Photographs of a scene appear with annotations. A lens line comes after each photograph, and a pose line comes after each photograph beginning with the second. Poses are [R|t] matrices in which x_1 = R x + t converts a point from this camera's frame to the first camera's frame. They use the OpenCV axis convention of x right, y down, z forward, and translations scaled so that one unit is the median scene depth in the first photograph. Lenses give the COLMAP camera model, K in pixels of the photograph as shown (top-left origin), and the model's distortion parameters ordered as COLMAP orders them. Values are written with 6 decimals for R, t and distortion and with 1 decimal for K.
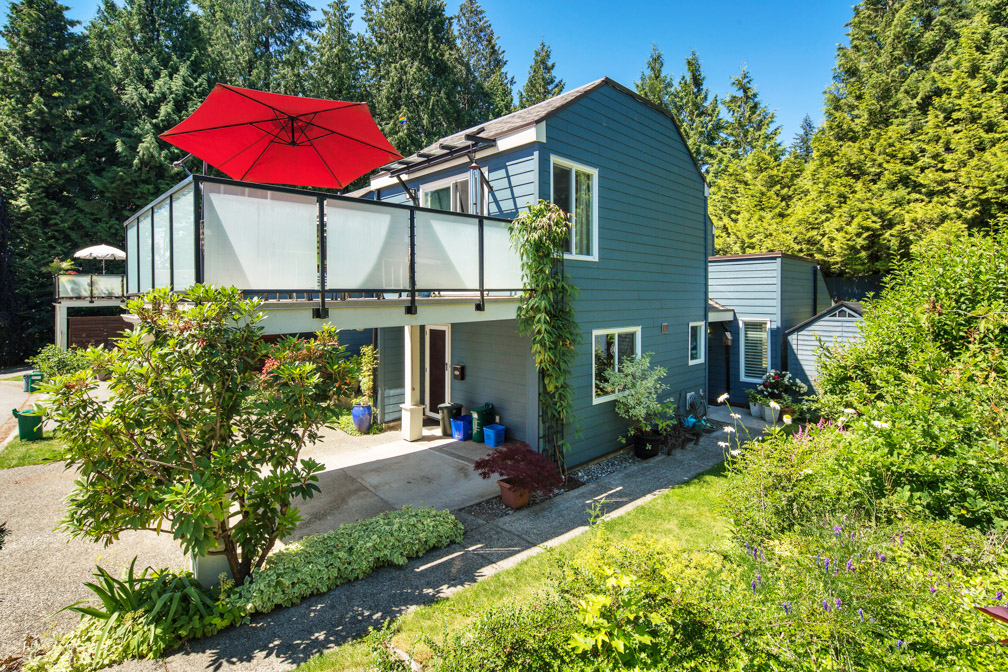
lens RADIAL K [[486.4, 0, 499.9], [0, 486.4, 298.7], [0, 0, 1]] dist [0.004930, -0.004313]
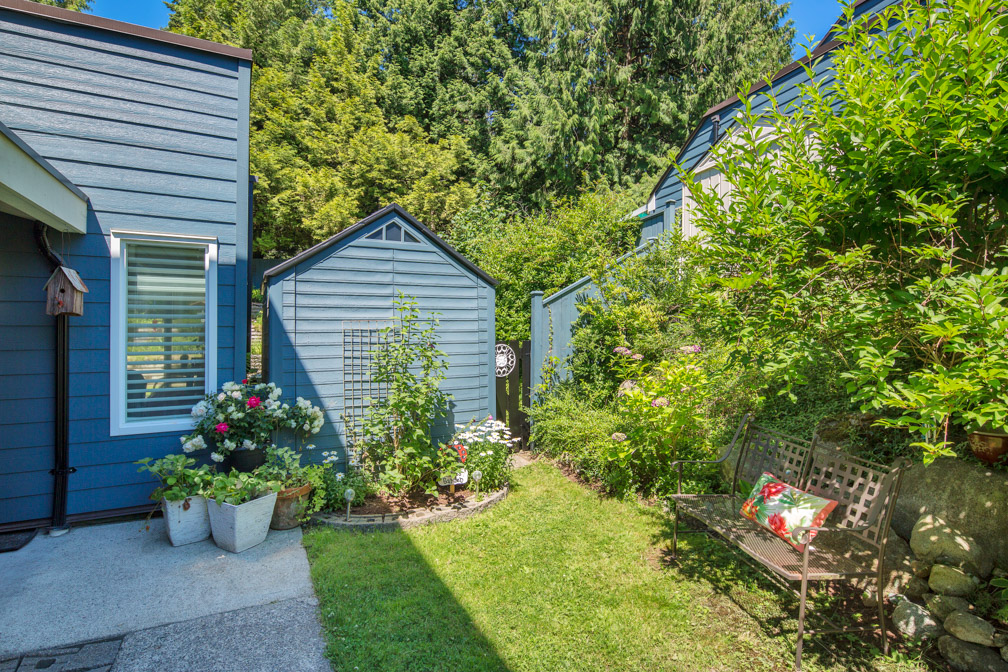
lens RADIAL K [[486.4, 0, 506.1], [0, 486.4, 327.2], [0, 0, 1]] dist [0.004930, -0.004313]
pose [[0.293250, 0.001041, 0.956035, 0.276473], [-0.005015, 0.999987, 0.000449, 0.100679], [-0.956023, -0.004926, 0.293251, 0.677875]]
